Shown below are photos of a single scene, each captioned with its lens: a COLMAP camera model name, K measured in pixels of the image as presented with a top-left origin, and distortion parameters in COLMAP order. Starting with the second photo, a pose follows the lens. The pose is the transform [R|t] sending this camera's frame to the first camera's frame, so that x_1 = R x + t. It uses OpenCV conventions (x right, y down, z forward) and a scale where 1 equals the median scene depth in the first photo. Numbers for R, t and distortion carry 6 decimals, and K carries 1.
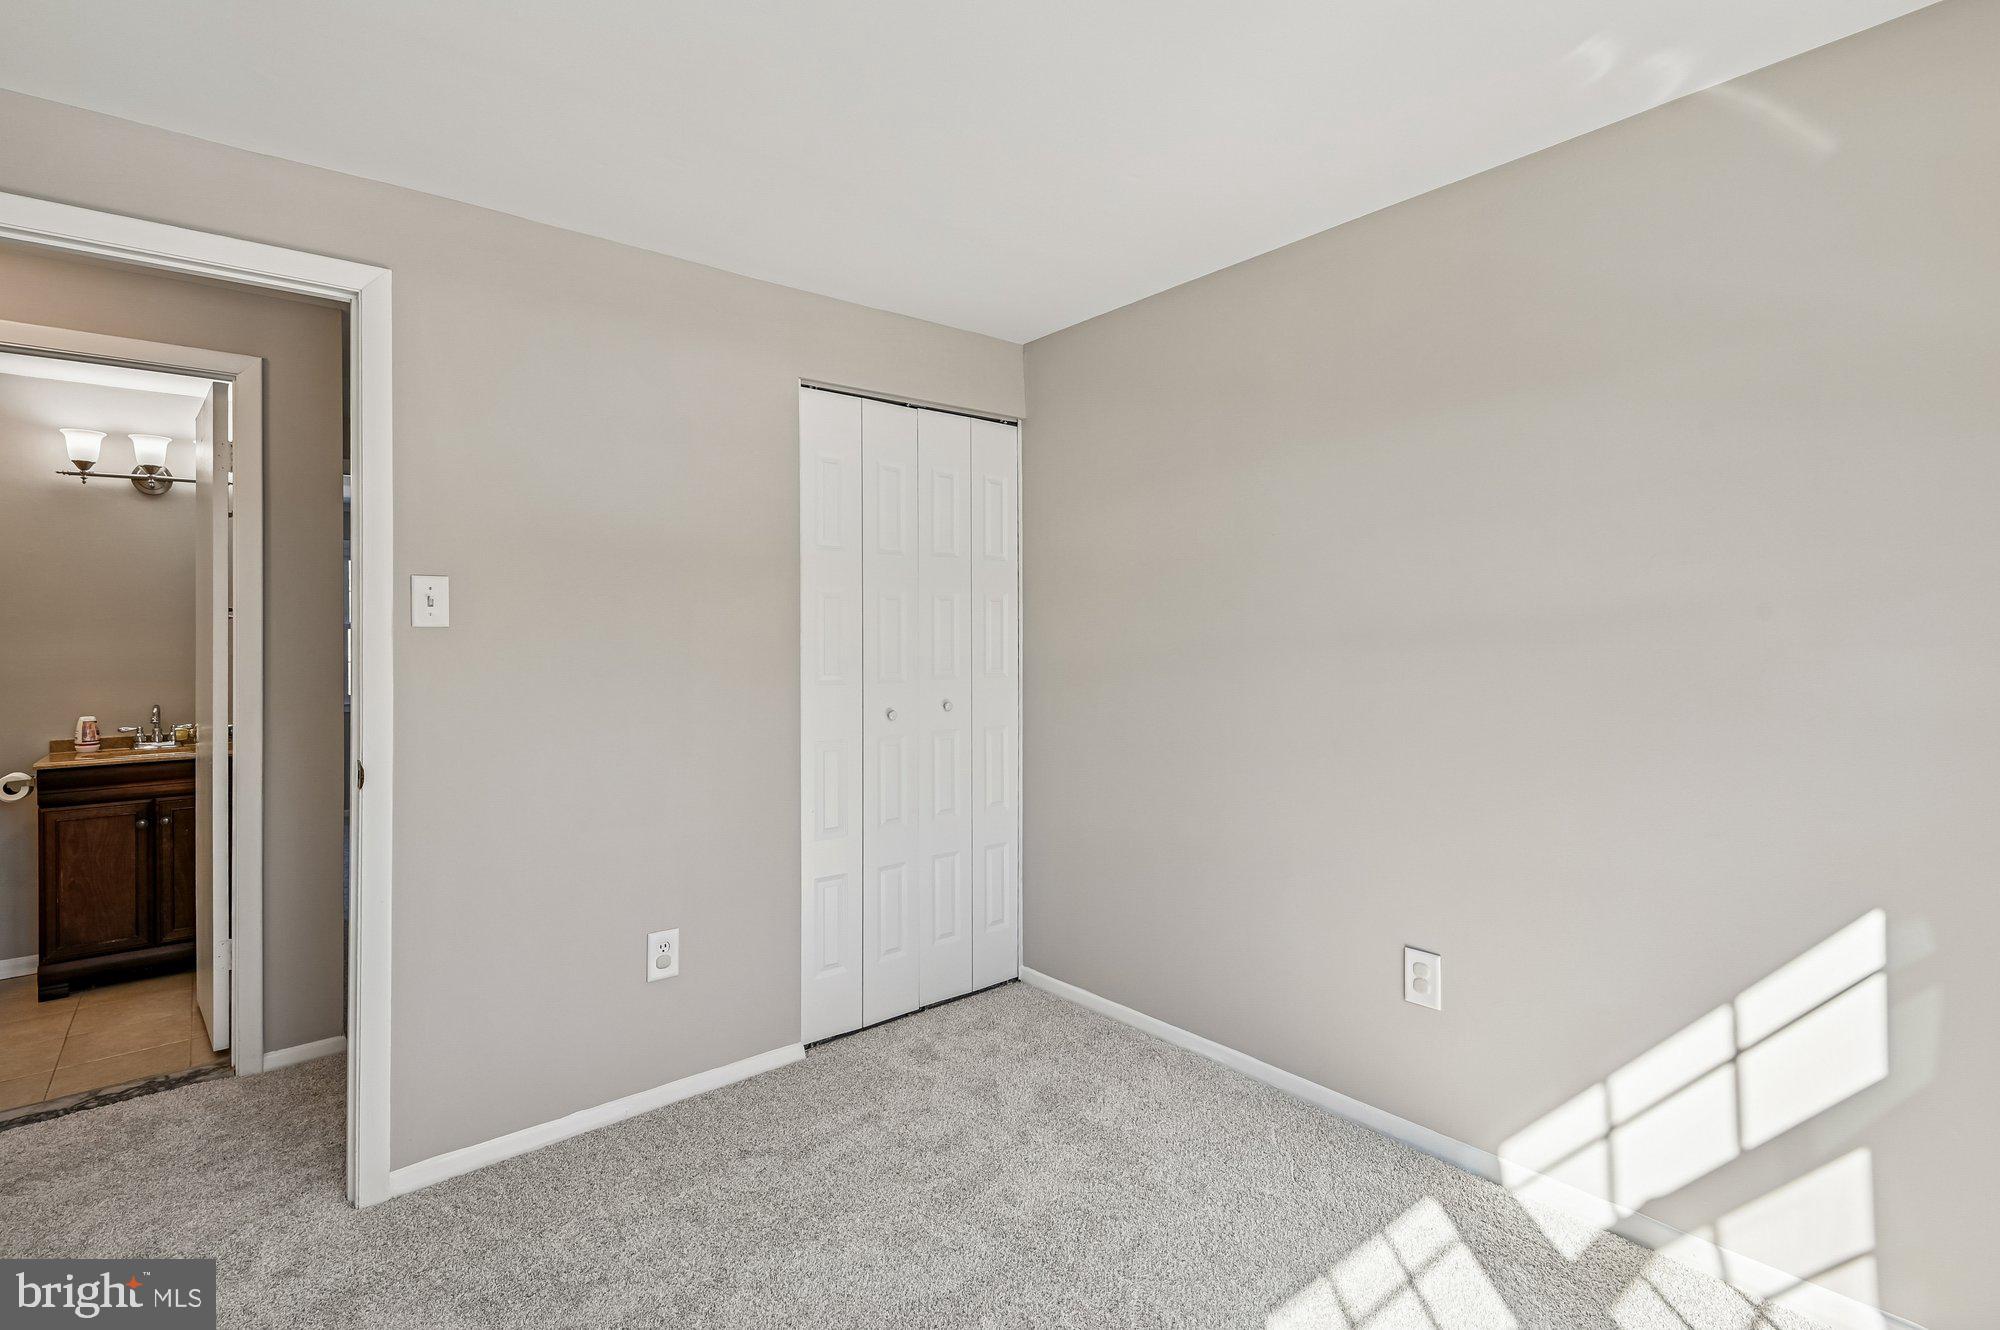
lens RADIAL K [[930.1, 0, 981.8], [0, 930.1, 630.3], [0, 0, 1]] dist [0.020804, -0.010704]
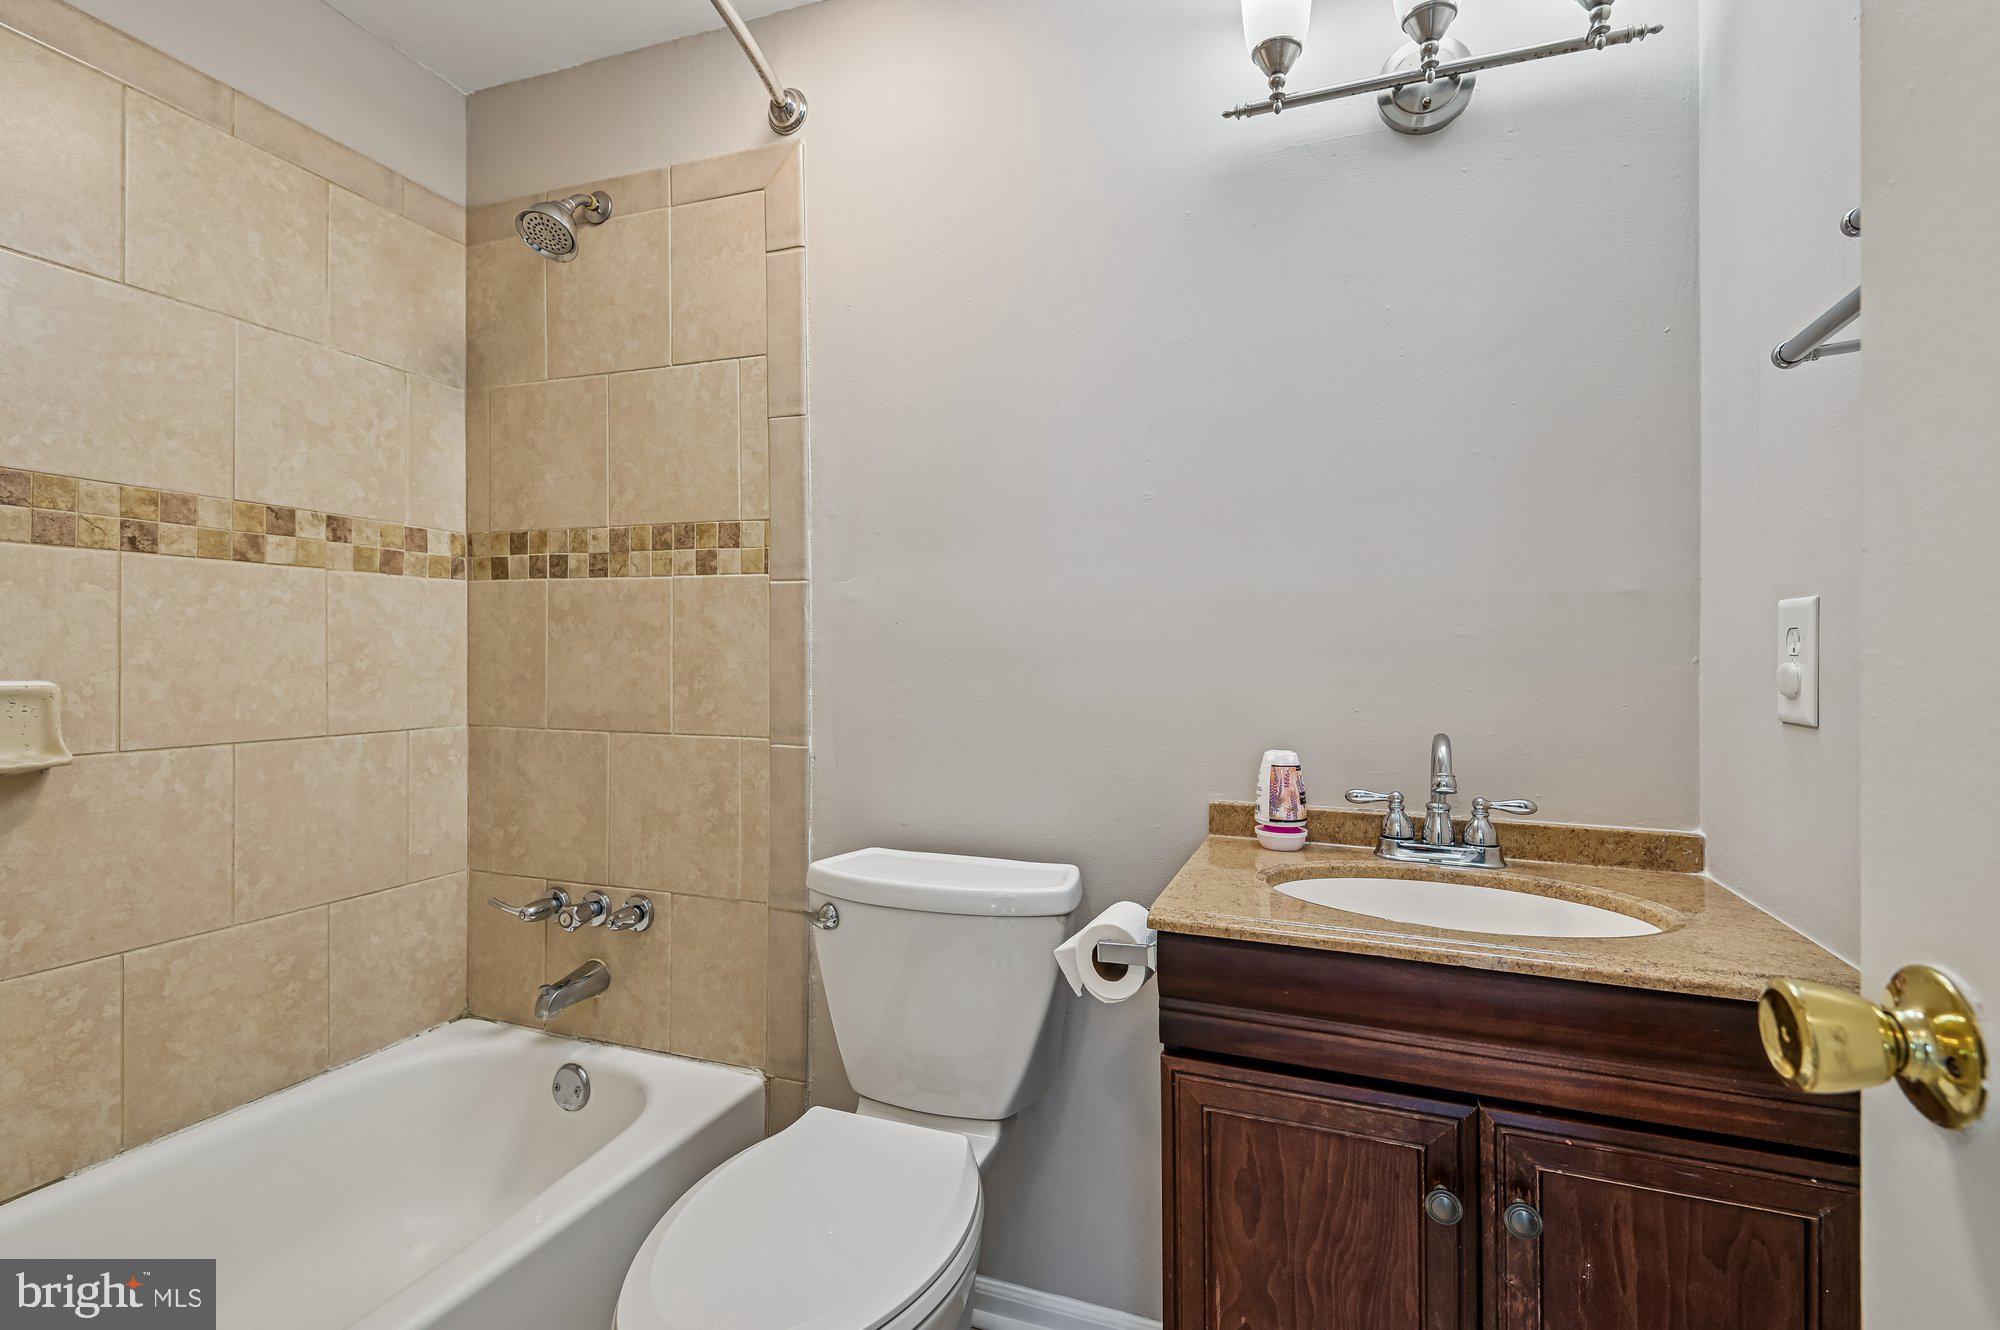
lens RADIAL K [[930.1, 0, 981.8], [0, 930.1, 630.3], [0, 0, 1]] dist [0.020804, -0.010704]
pose [[0.479775, 0.003796, -0.877383, -0.548578], [0.001163, 0.999987, 0.004962, 0.033419], [0.877391, -0.003401, 0.479765, 0.575862]]
